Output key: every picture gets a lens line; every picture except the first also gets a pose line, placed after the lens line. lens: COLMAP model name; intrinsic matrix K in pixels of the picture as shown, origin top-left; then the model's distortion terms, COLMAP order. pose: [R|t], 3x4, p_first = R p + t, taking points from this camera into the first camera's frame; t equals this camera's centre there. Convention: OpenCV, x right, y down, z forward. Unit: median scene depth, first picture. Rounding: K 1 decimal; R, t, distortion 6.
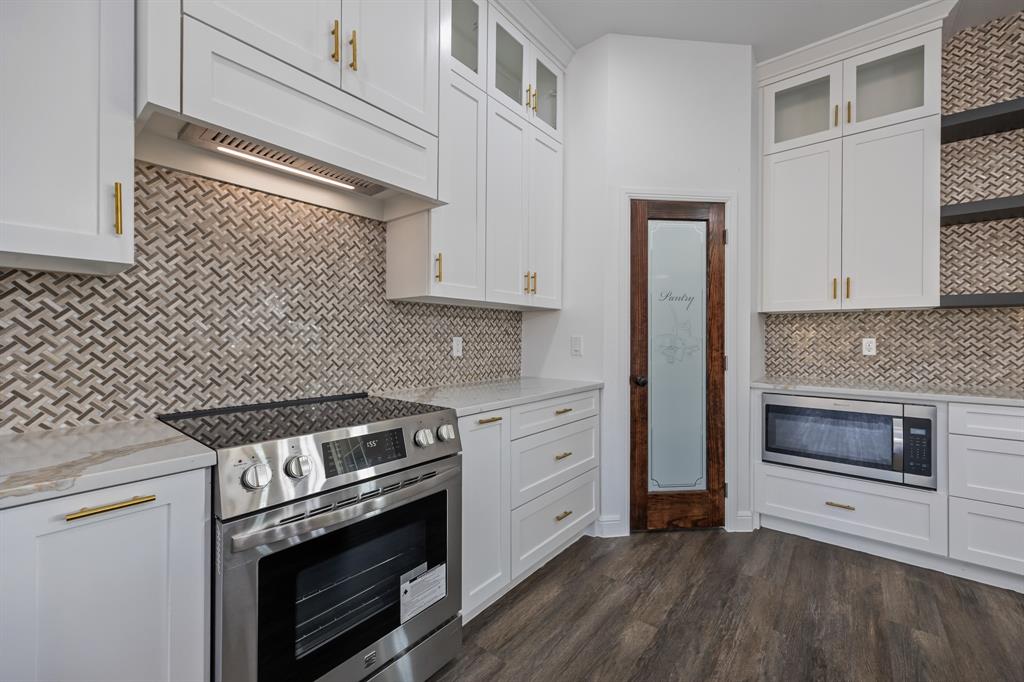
lens RADIAL K [[408.7, 0, 511.4], [0, 408.7, 336.2], [0, 0, 1]] dist [0.001635, 0.000049]
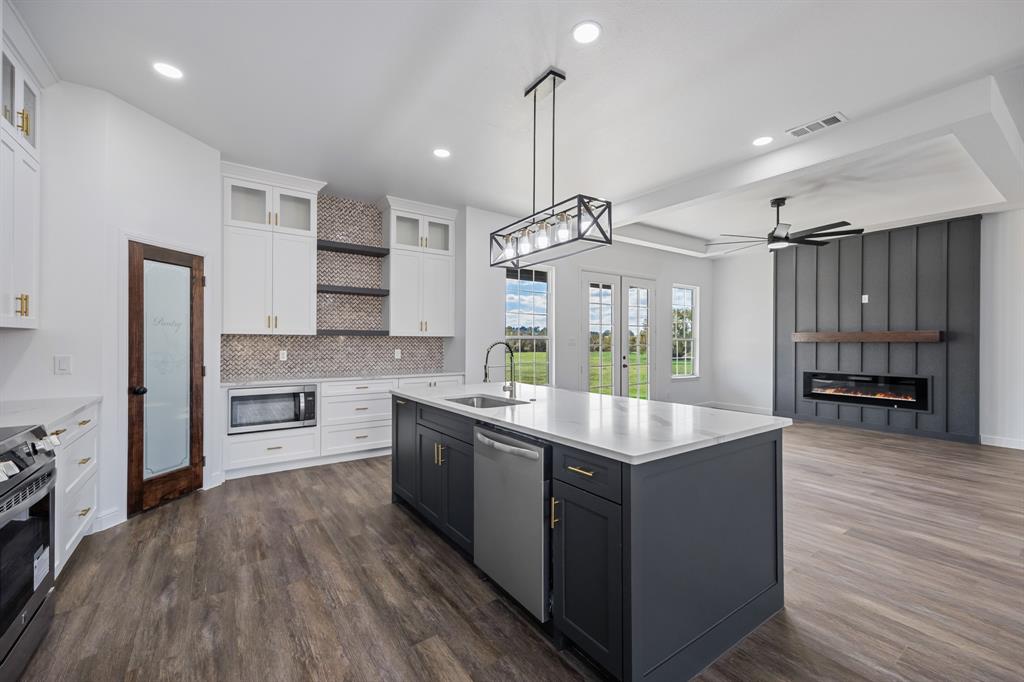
lens RADIAL K [[422.1, 0, 515.9], [0, 422.1, 342.0], [0, 0, 1]] dist [0.002154, 0.000137]
pose [[0.261461, -0.003805, 0.965207, -0.621441], [-0.007129, 0.999957, 0.005874, -0.052460], [-0.965188, -0.008417, 0.261422, -0.430269]]
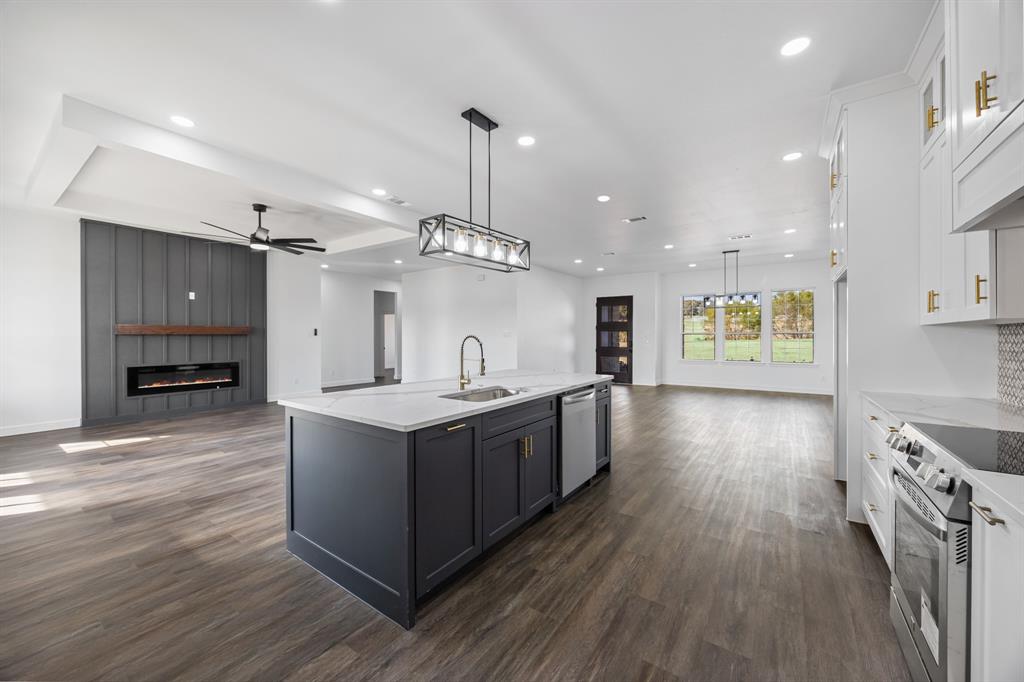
lens RADIAL K [[390.0, 0, 517.8], [0, 390.0, 335.9], [0, 0, 1]] dist [0.000114, -0.000042]
pose [[-0.996460, -0.002917, -0.084014, 0.478288], [-0.002680, 0.999992, -0.002933, -0.041416], [0.084022, -0.002698, -0.996460, 1.044949]]
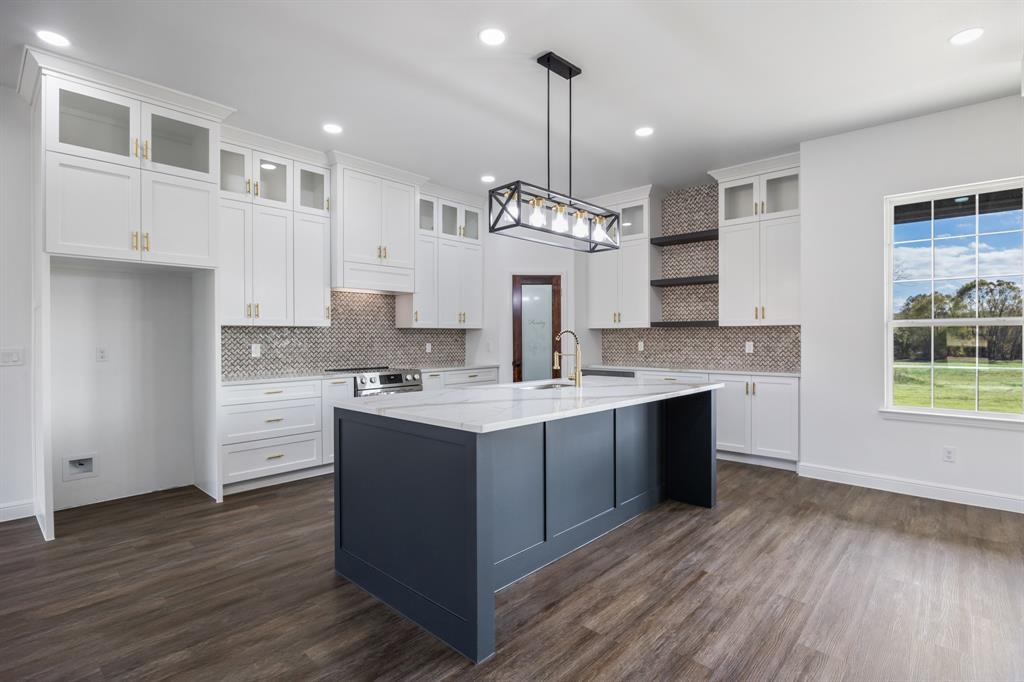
lens RADIAL K [[494.5, 0, 511.4], [0, 494.5, 338.9], [0, 0, 1]] dist [-0.000497, -0.000083]
pose [[0.998067, -0.007858, -0.061647, 0.444145], [0.008233, 0.999949, 0.005839, -0.030765], [0.061598, -0.006335, 0.998081, -1.498166]]
